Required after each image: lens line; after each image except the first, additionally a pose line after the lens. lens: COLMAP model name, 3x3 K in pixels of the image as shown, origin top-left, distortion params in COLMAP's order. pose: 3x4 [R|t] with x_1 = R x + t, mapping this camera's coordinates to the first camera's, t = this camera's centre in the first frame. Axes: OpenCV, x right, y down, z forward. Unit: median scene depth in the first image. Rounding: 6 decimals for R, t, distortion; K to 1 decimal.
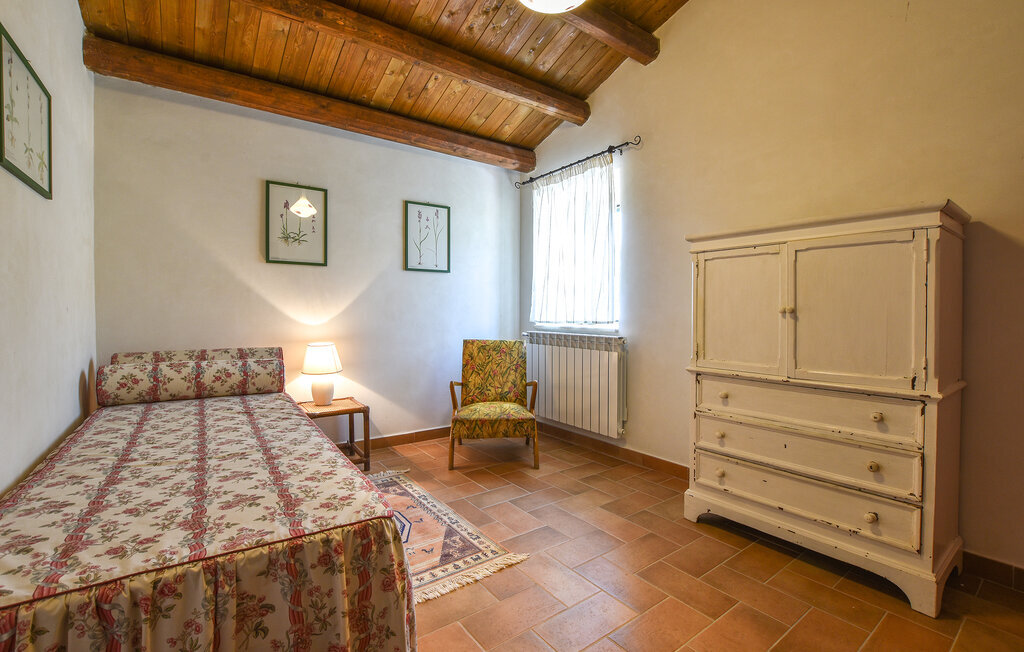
lens RADIAL K [[446.2, 0, 512.0], [0, 446.2, 326.0], [0, 0, 1]] dist [-0.025136, 0.000245]
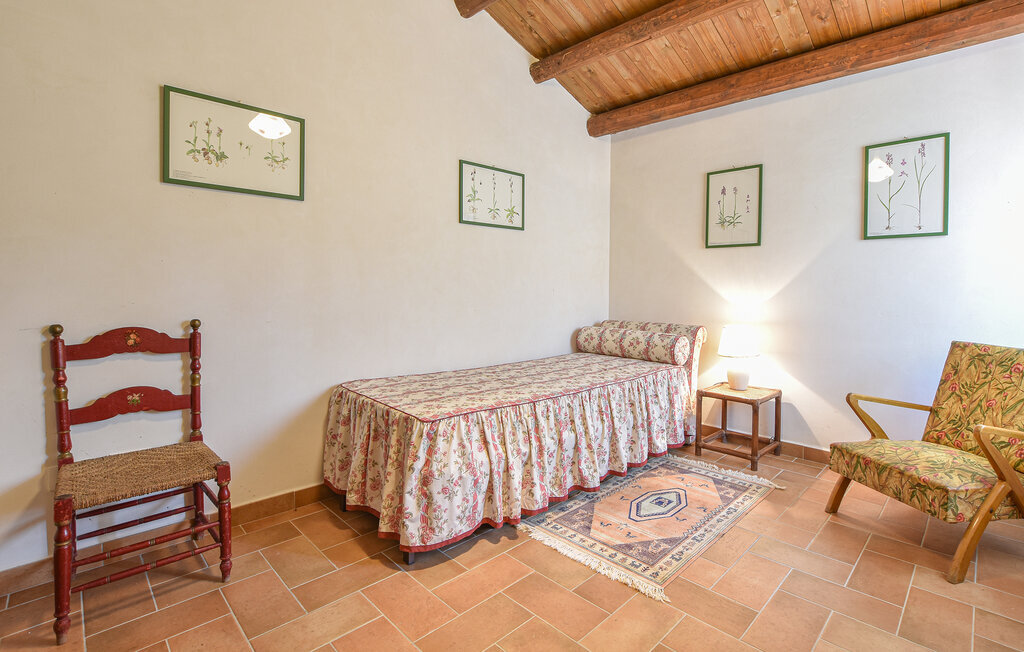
lens RADIAL K [[441.7, 0, 512.2], [0, 441.7, 309.2], [0, 0, 1]] dist [-0.034687, 0.000156]
pose [[0.175933, 0.039027, -0.983628, 0.446862], [-0.042563, 0.998581, 0.032008, -0.007994], [0.983482, 0.036235, 0.177345, 0.355346]]
